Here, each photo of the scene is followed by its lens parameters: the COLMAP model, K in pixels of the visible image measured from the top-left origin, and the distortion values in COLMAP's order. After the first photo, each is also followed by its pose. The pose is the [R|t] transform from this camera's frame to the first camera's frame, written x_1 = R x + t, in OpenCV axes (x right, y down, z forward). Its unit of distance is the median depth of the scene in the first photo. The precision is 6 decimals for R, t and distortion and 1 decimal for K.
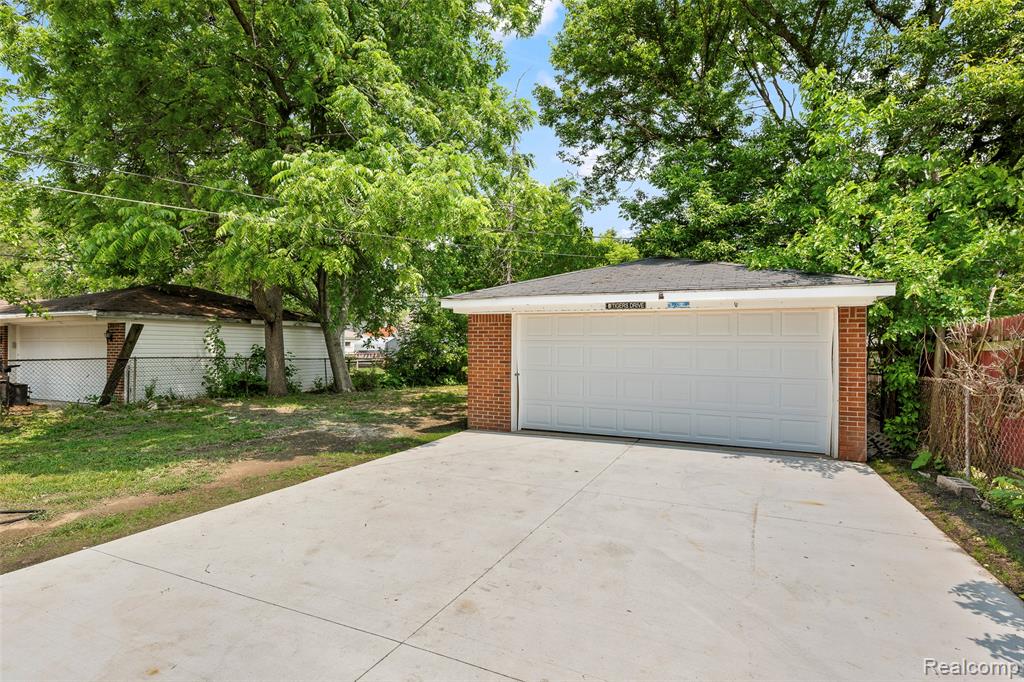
lens RADIAL K [[508.8, 0, 512.0], [0, 508.8, 340.5], [0, 0, 1]] dist [-0.012064, 0.001125]
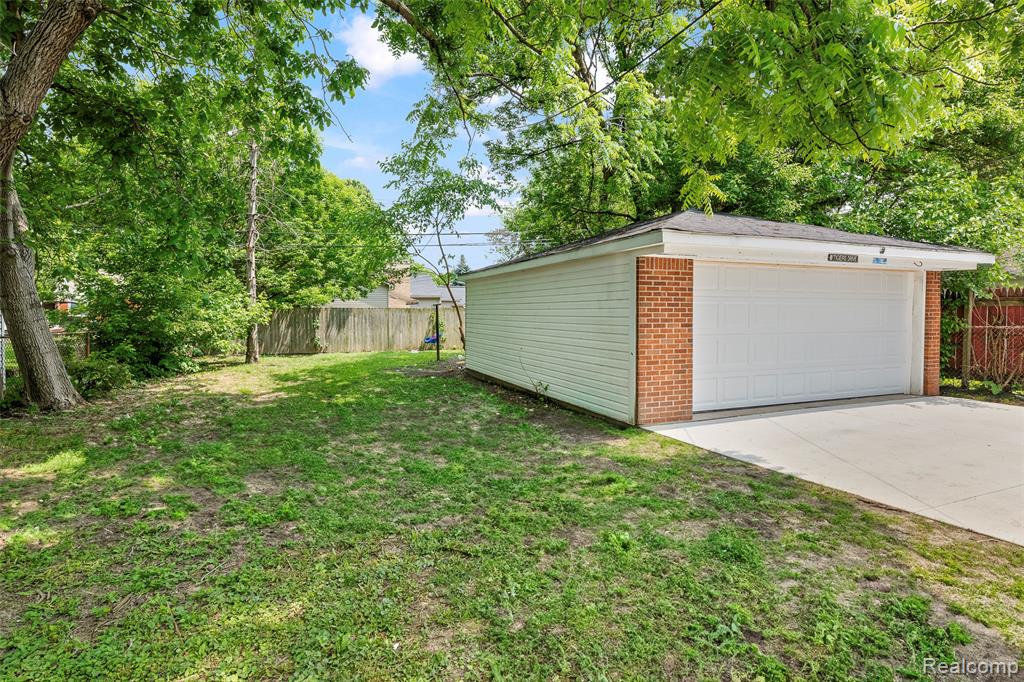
lens RADIAL K [[508.8, 0, 513.3], [0, 508.8, 339.1], [0, 0, 1]] dist [-0.012064, 0.001125]
pose [[0.685183, -0.051464, 0.726550, -0.836256], [-0.001626, 0.997390, 0.072182, 0.011035], [-0.728369, -0.050639, 0.683311, 0.806136]]
